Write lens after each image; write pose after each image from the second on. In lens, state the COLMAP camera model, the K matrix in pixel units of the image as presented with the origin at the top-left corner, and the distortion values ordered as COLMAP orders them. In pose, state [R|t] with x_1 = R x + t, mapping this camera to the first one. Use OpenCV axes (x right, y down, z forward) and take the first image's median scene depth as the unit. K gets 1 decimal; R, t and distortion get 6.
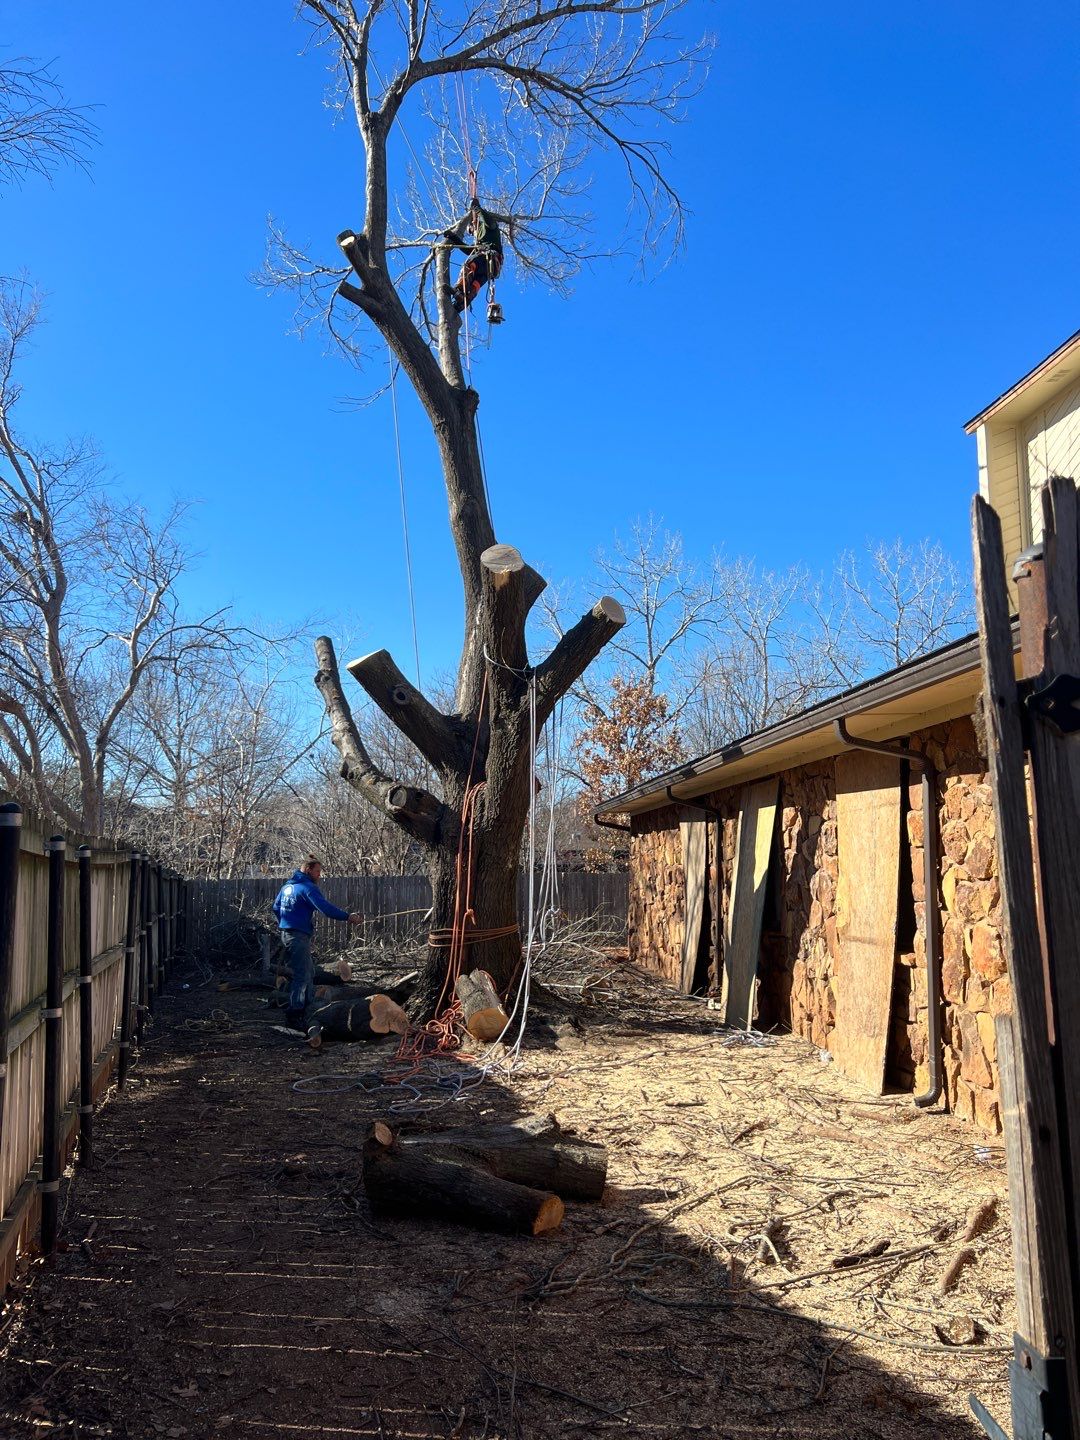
lens RADIAL K [[1084.7, 0, 553.4], [0, 1084.7, 723.8], [0, 0, 1]] dist [0.063233, -0.062409]
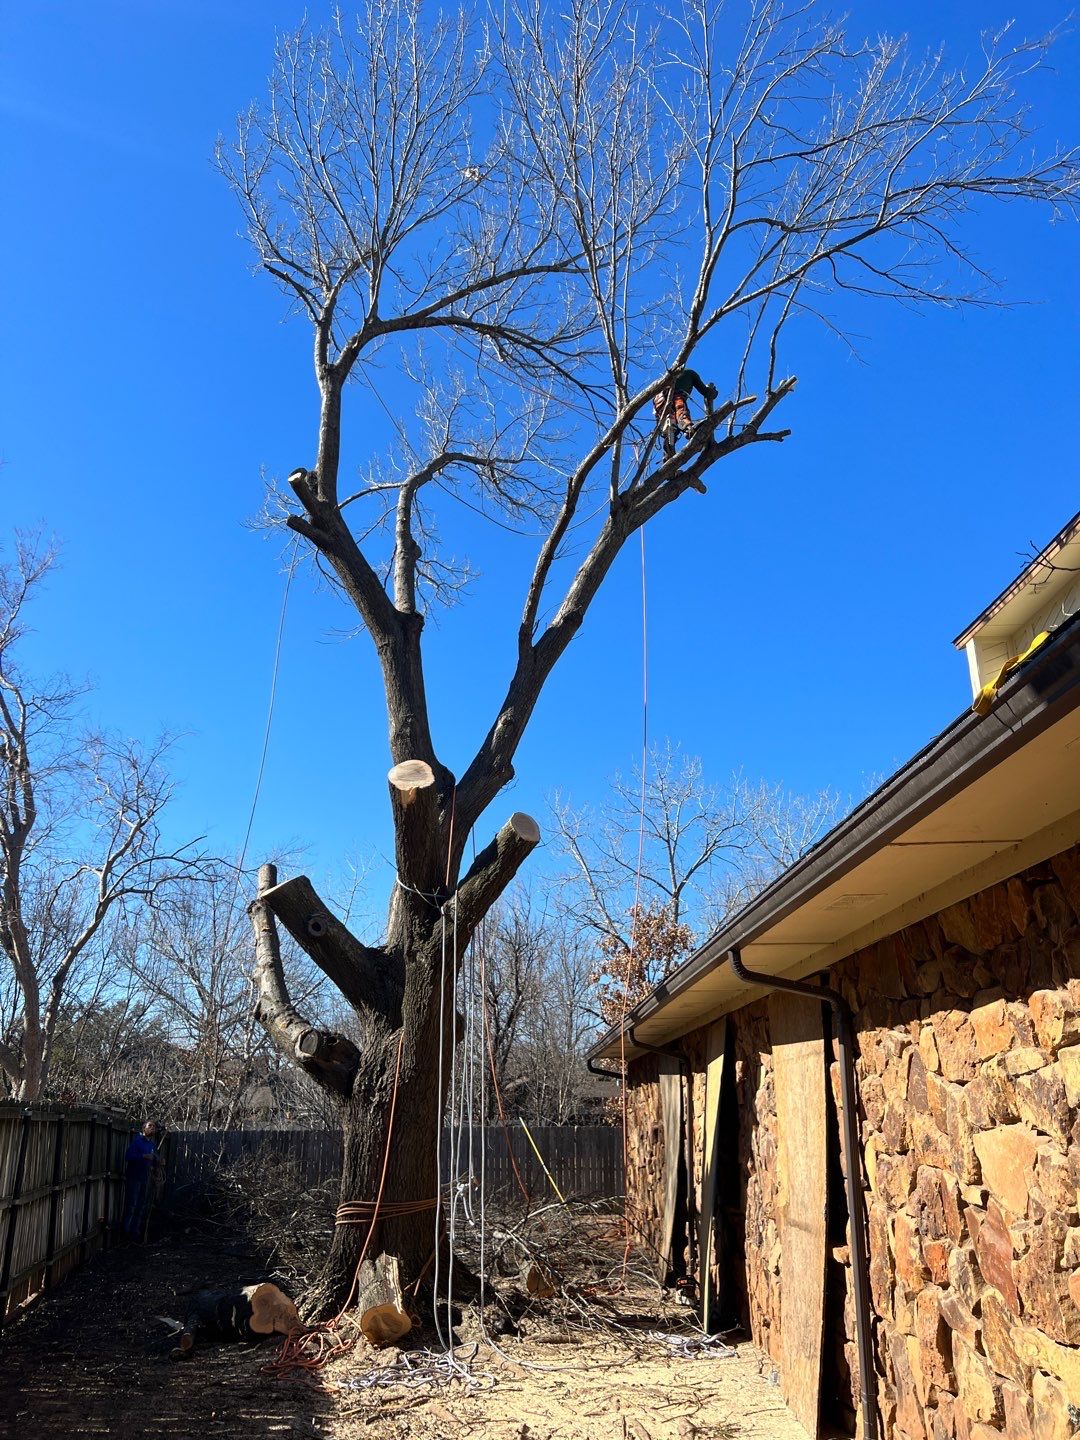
lens RADIAL K [[1084.7, 0, 535.3], [0, 1084.7, 725.5], [0, 0, 1]] dist [0.063233, -0.062409]
pose [[0.997497, -0.018662, -0.068198, 0.108112], [0.004018, 0.977943, -0.208832, 0.001155], [0.070591, 0.208035, 0.975571, 0.073901]]
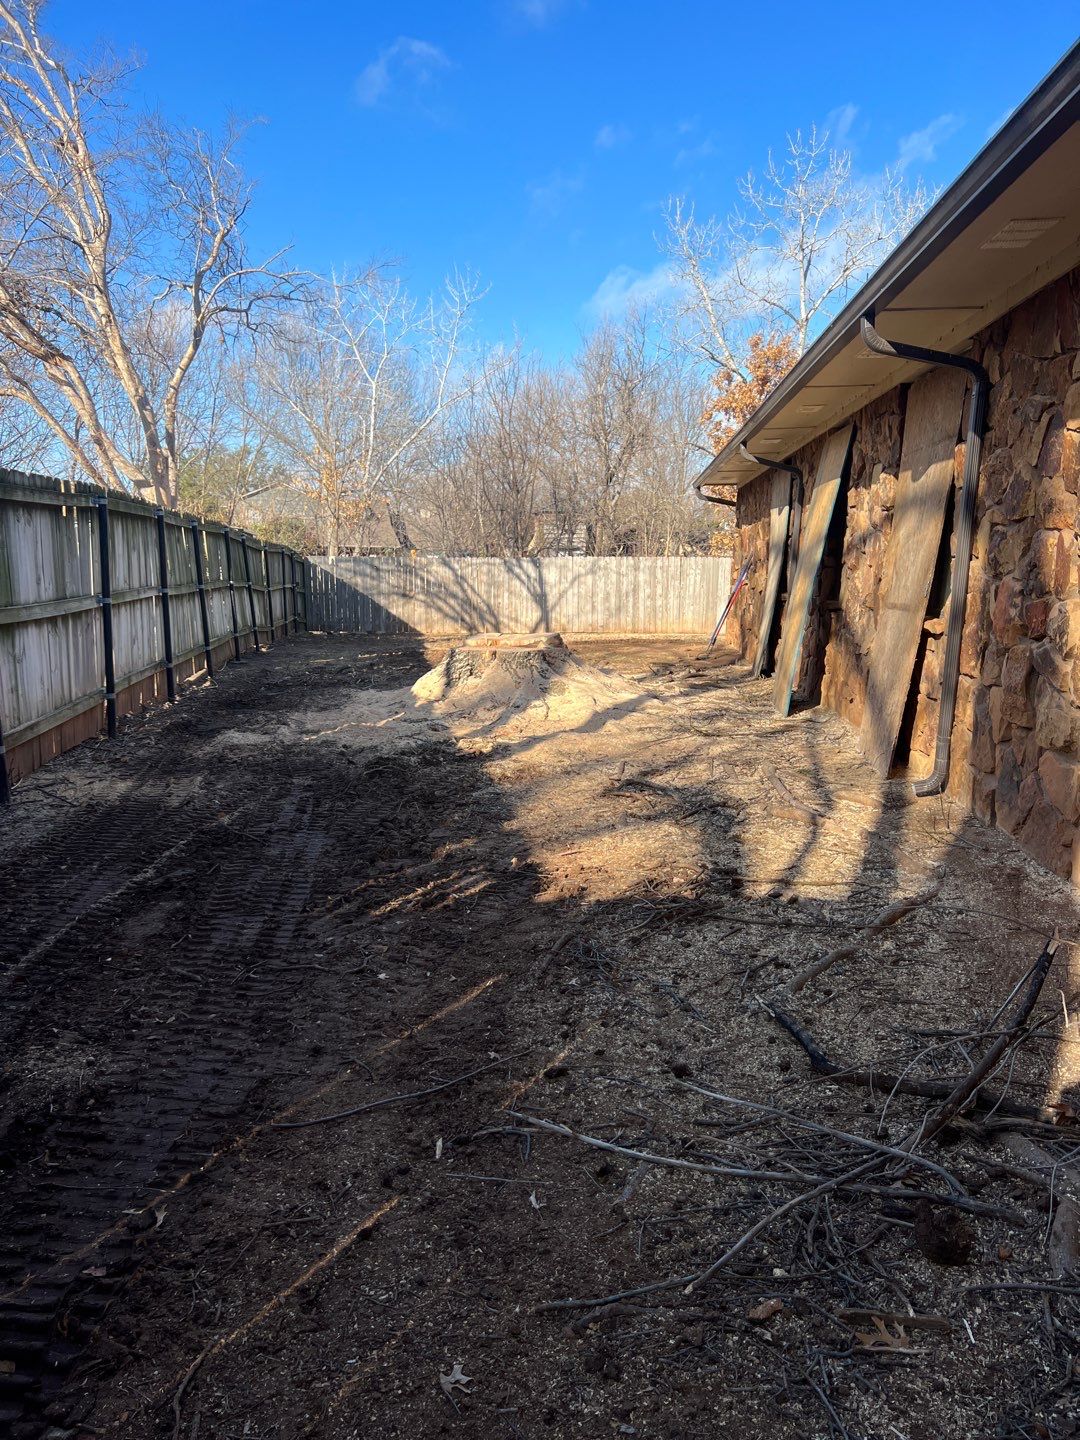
lens RADIAL K [[1084.7, 0, 546.8], [0, 1084.7, 729.7], [0, 0, 1]] dist [0.063233, -0.062409]
pose [[0.987175, 0.038996, -0.154806, 0.109359], [0.006157, 0.959684, 0.281014, 0.036605], [0.159523, -0.278364, 0.947136, 0.095656]]
